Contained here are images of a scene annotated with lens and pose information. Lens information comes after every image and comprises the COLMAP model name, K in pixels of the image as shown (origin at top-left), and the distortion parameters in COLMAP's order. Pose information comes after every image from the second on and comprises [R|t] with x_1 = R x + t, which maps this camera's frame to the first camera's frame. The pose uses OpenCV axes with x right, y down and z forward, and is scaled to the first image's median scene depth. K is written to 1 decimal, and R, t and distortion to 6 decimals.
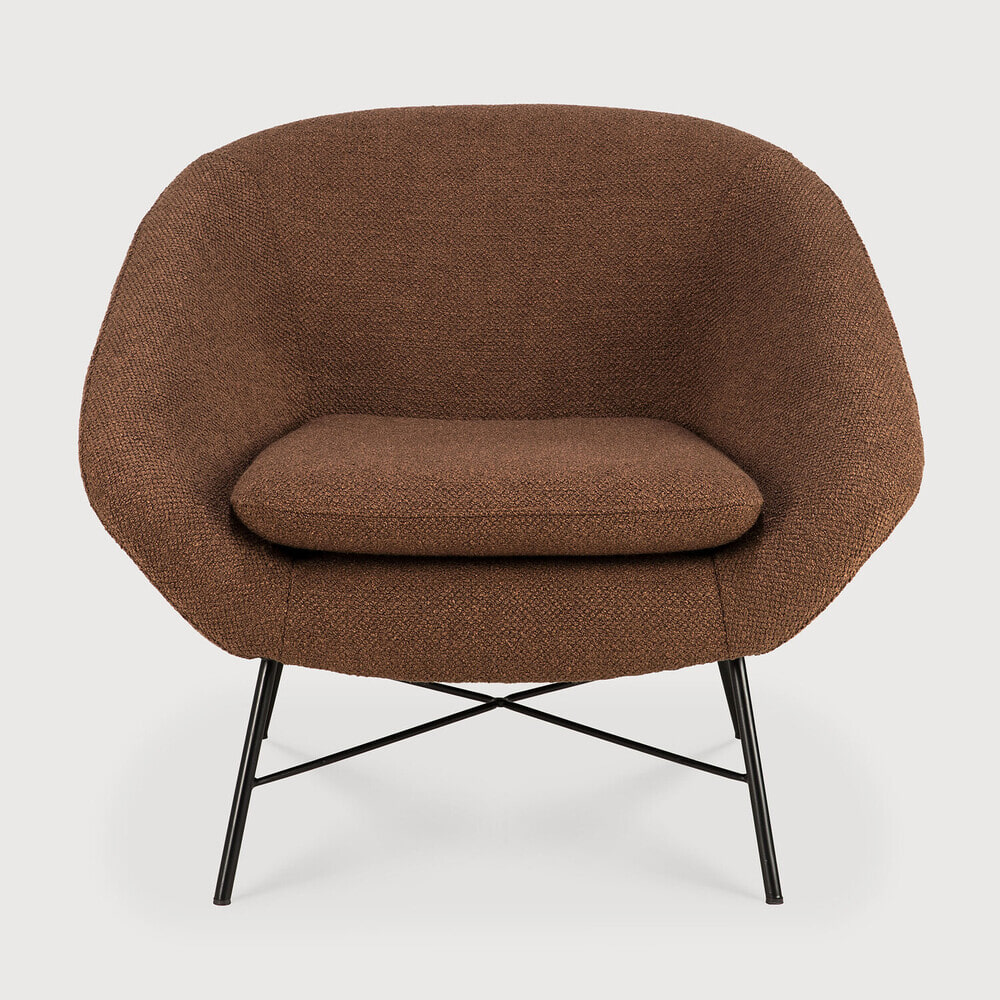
lens RADIAL K [[3184.0, 0, 500.0], [0, 3184.0, 500.0], [0, 0, 1]] dist [-0.144010, -0.824320]
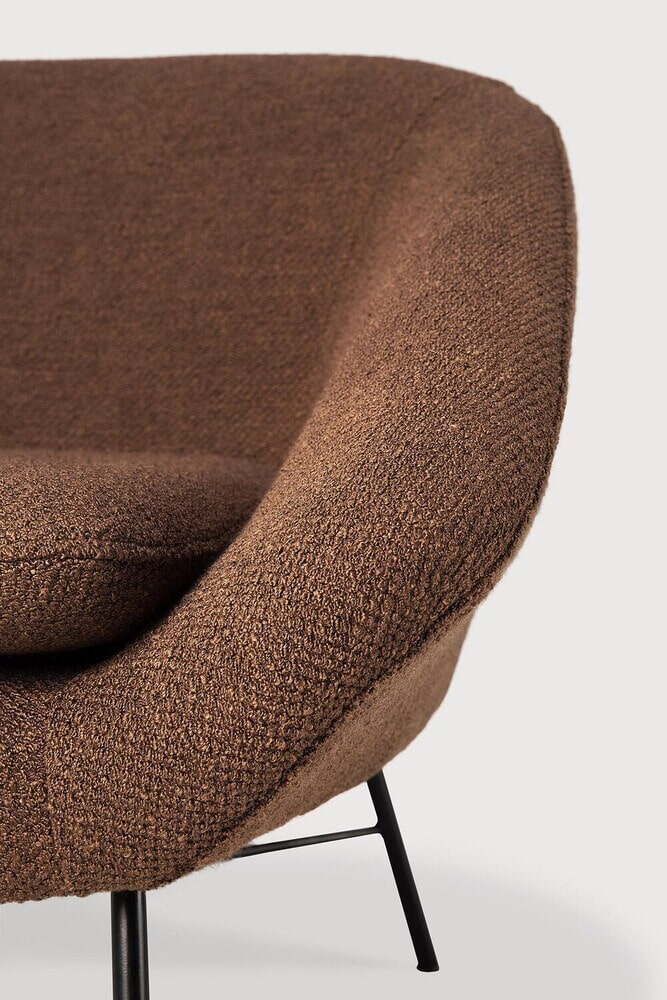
lens RADIAL K [[1969.8, 0, 333.5], [0, 1969.8, 500.0], [0, 0, 1]] dist [-0.004681, -0.031775]
pose [[0.983235, 0.023617, -0.180805, 0.134386], [-0.038254, 0.996227, -0.077899, 0.011059], [0.178283, 0.083510, 0.980429, 0.606329]]
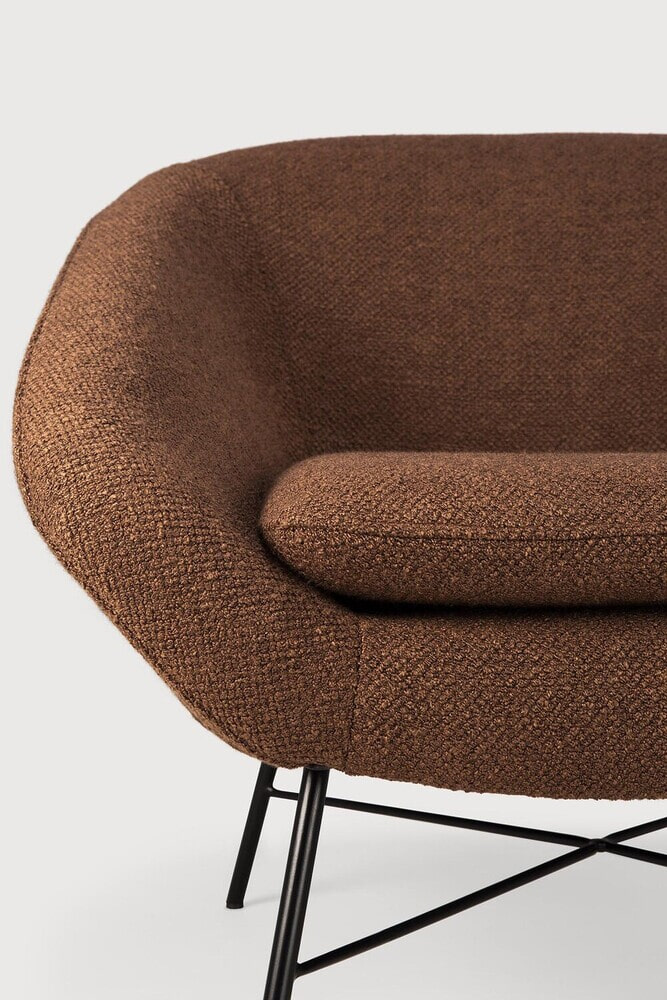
lens RADIAL K [[2038.3, 0, 333.5], [0, 2038.3, 500.0], [0, 0, 1]] dist [-0.009607, -0.150857]
pose [[0.999250, -0.012167, 0.036774, -0.071709], [0.016815, 0.991518, -0.128878, 0.042147], [-0.034894, 0.129400, 0.990978, 0.508543]]
